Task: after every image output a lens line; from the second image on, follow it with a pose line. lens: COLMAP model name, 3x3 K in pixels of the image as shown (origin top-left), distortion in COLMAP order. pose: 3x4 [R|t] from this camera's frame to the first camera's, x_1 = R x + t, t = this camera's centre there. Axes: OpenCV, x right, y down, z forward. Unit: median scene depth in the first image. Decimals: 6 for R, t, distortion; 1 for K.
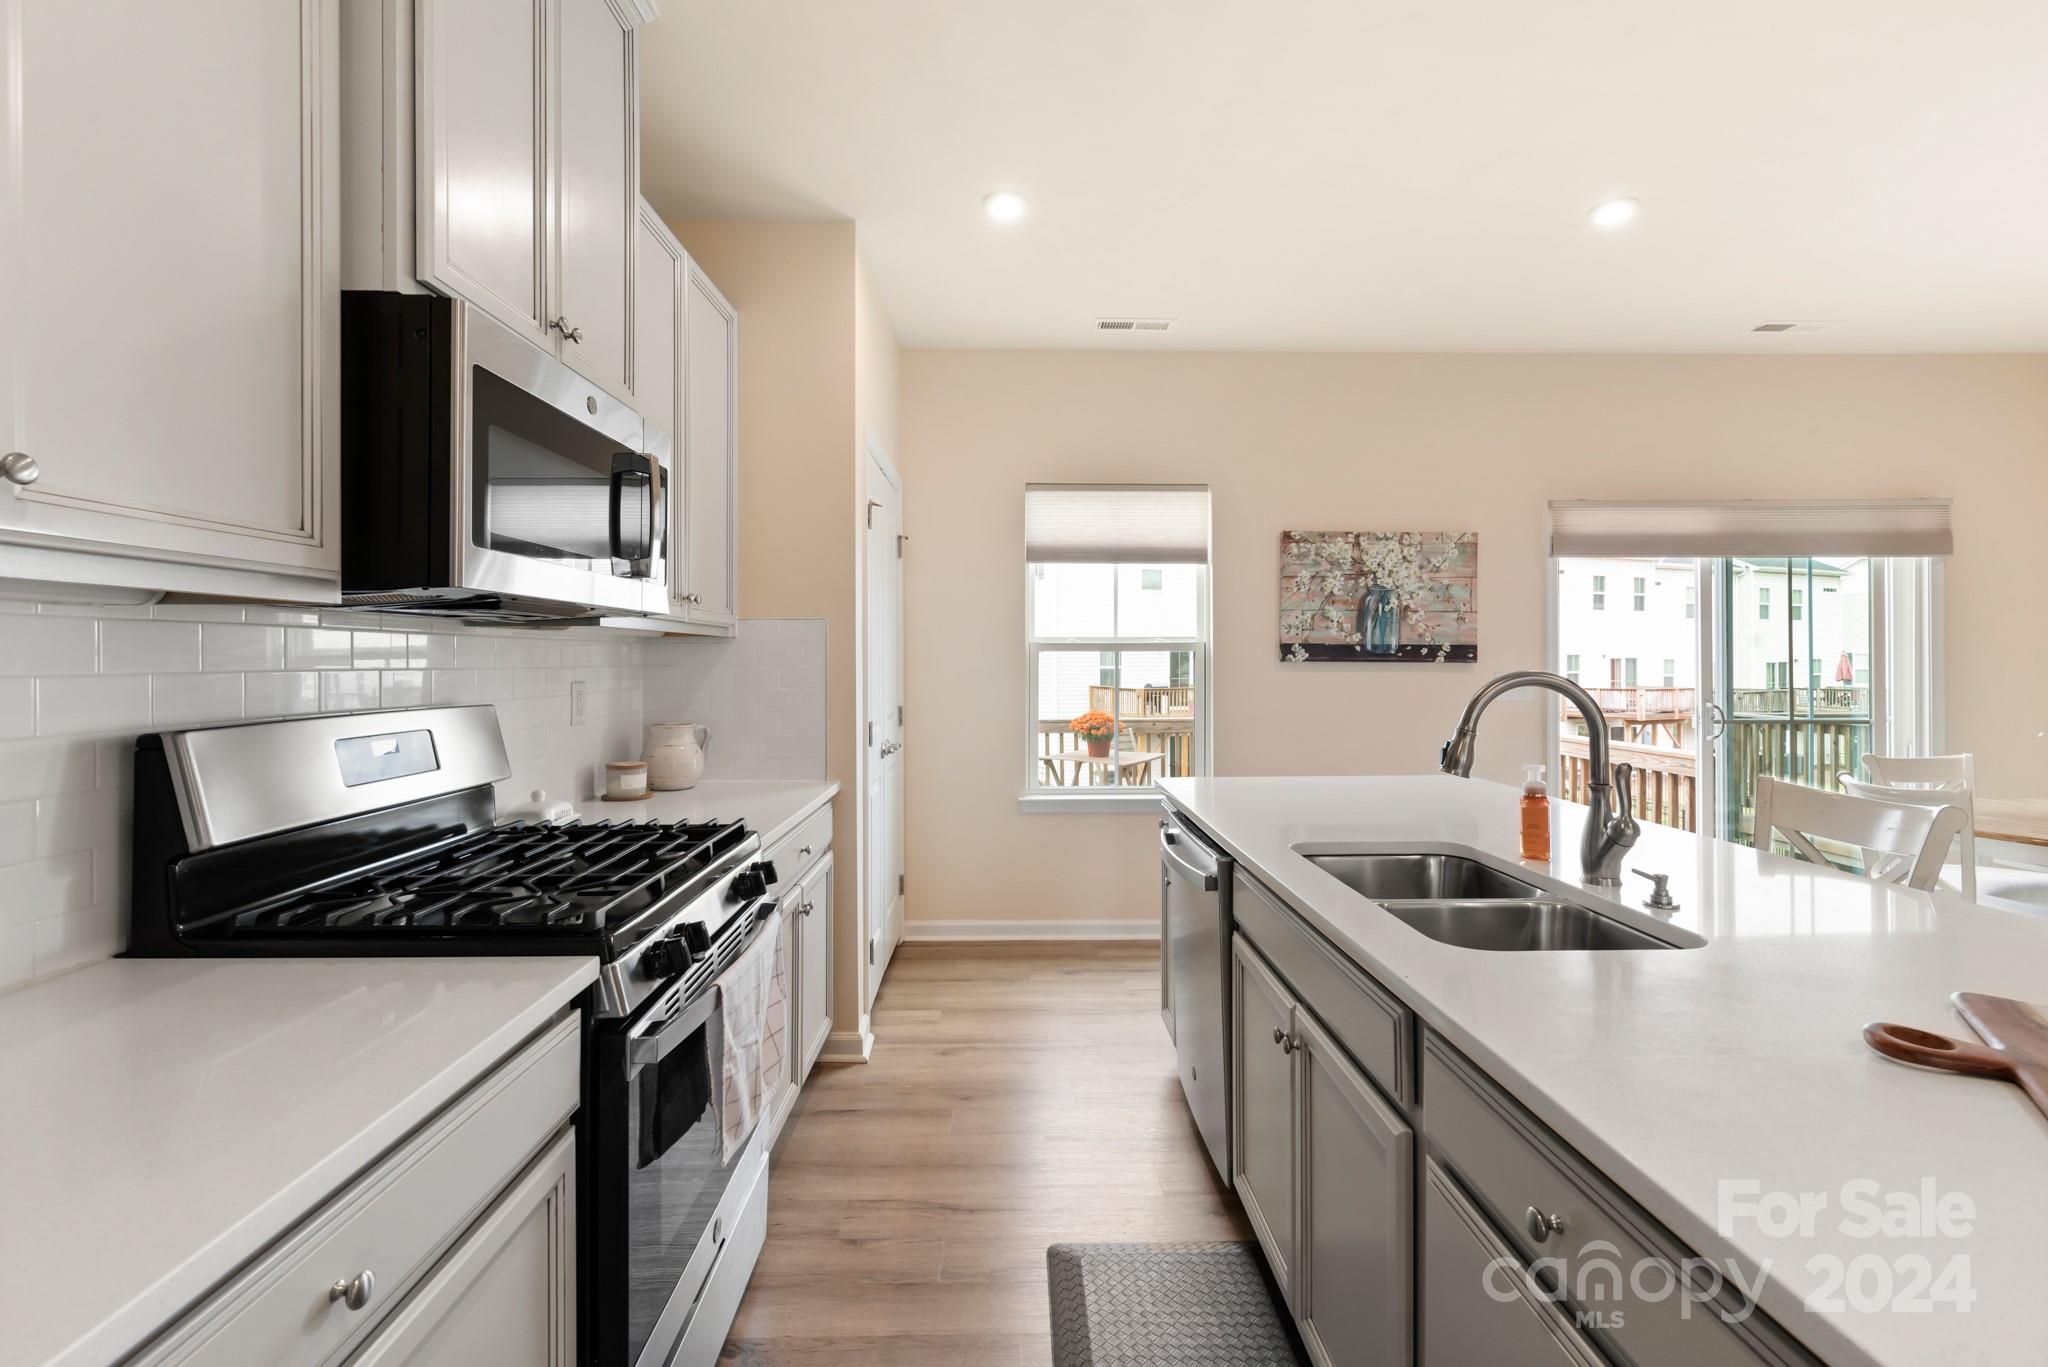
lens RADIAL K [[899.3, 0, 1036.5], [0, 899.3, 648.3], [0, 0, 1]] dist [0.012829, -0.000680]
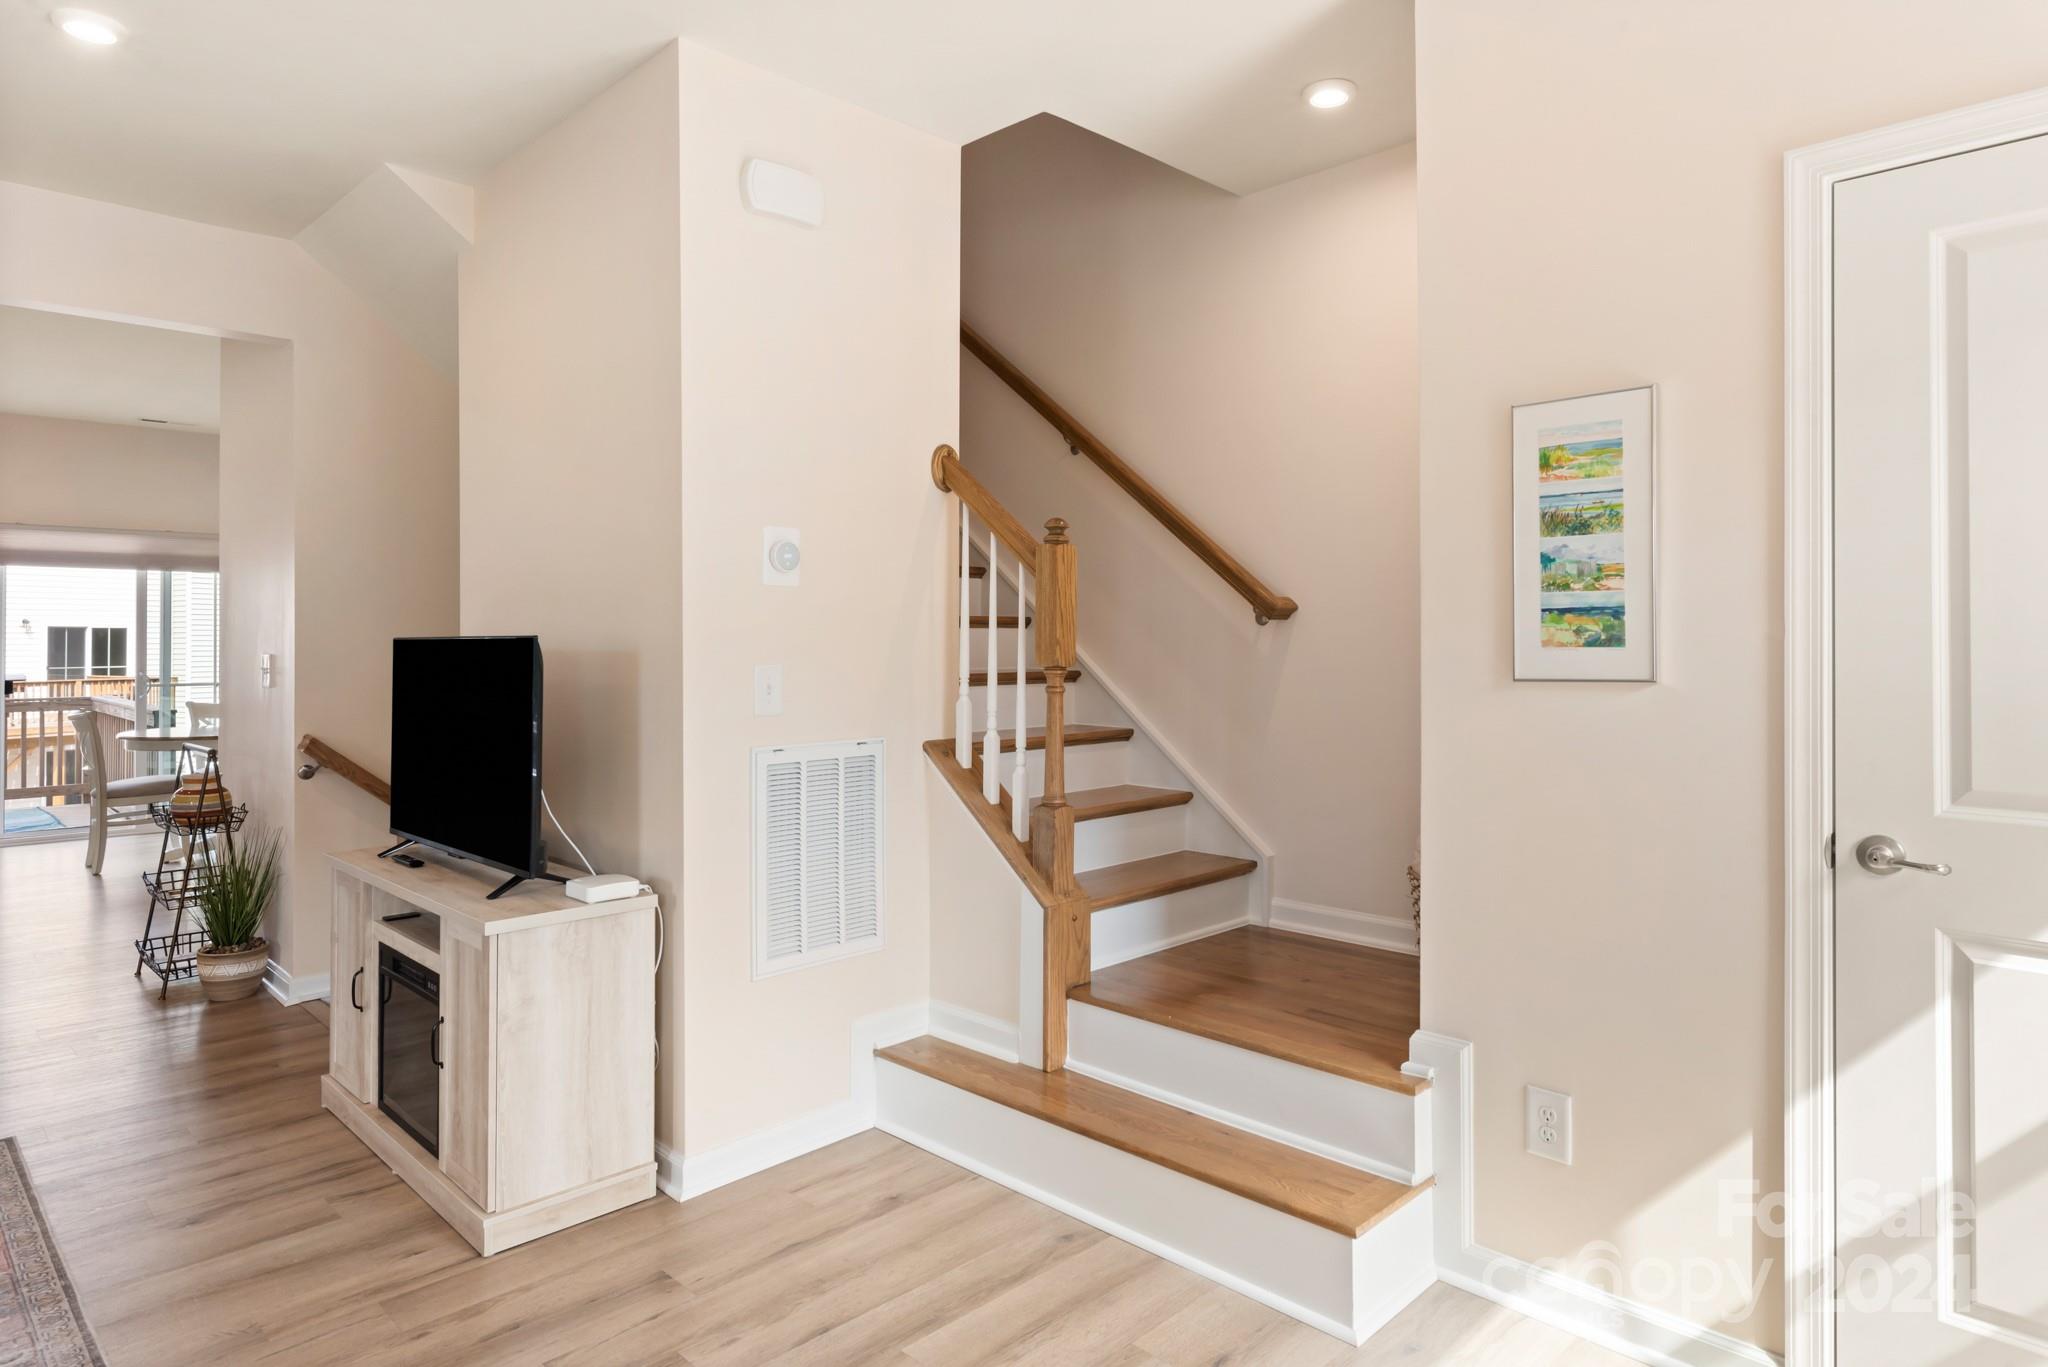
lens RADIAL K [[1188.1, 0, 1039.1], [0, 1188.1, 627.2], [0, 0, 1]] dist [0.001719, 0.004453]
pose [[0.724474, 0.009240, 0.689240, 0.488474], [-0.010423, 0.999943, -0.002450, -0.021006], [-0.689224, -0.005410, 0.724529, -1.349380]]
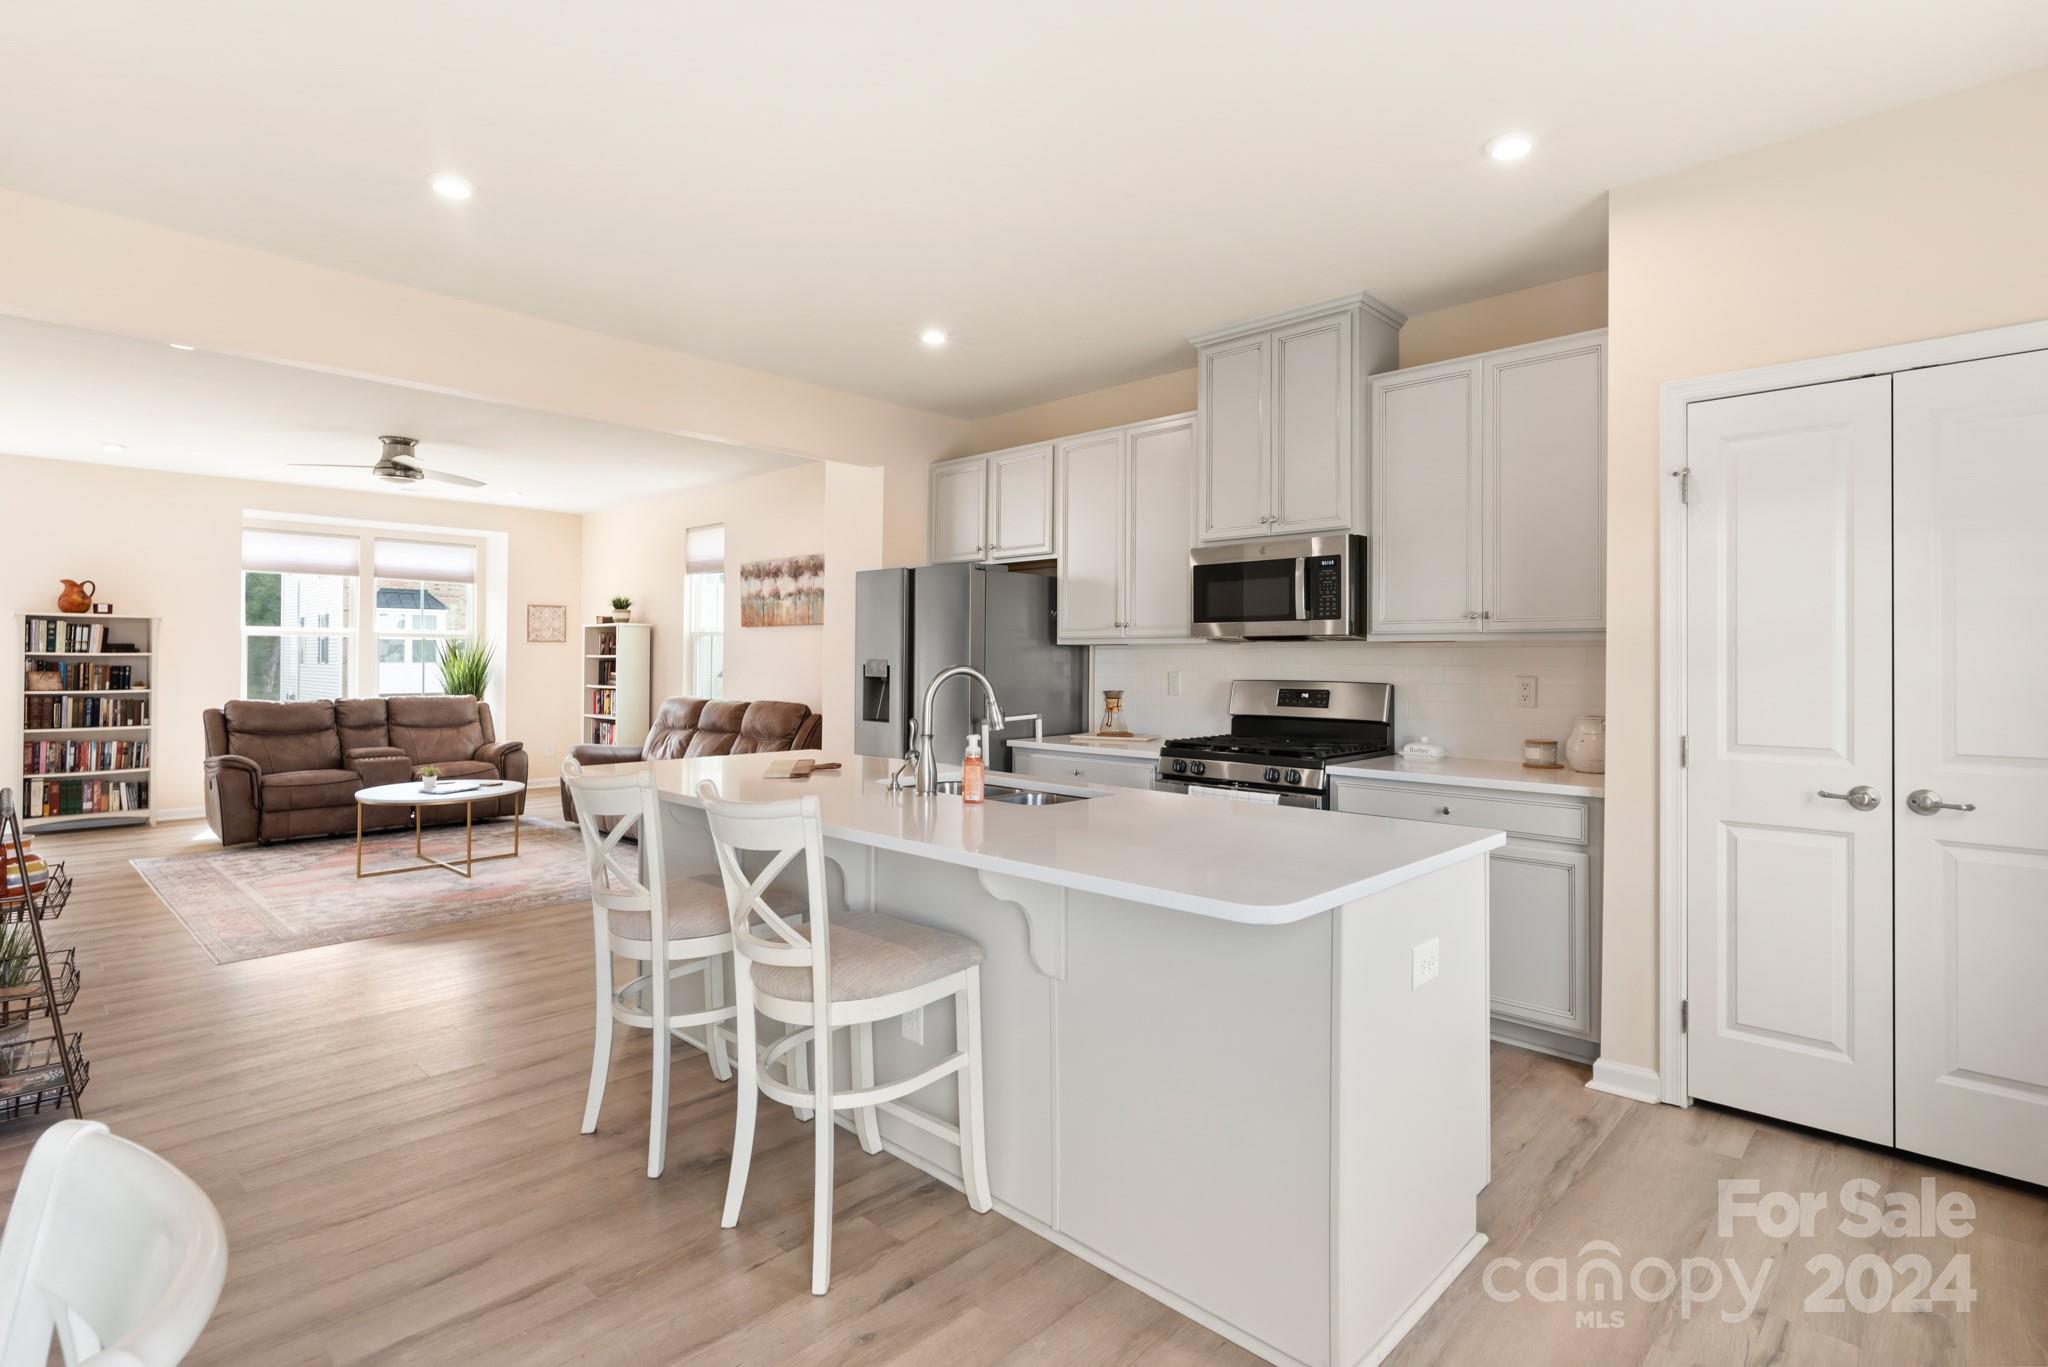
lens RADIAL K [[986.7, 0, 1044.5], [0, 986.7, 656.9], [0, 0, 1]] dist [0.001010, -0.002092]
pose [[-0.701628, -0.002657, -0.712539, 0.657424], [0.006879, 0.999921, -0.010502, 0.011183], [0.712511, -0.012270, -0.701554, 0.908132]]
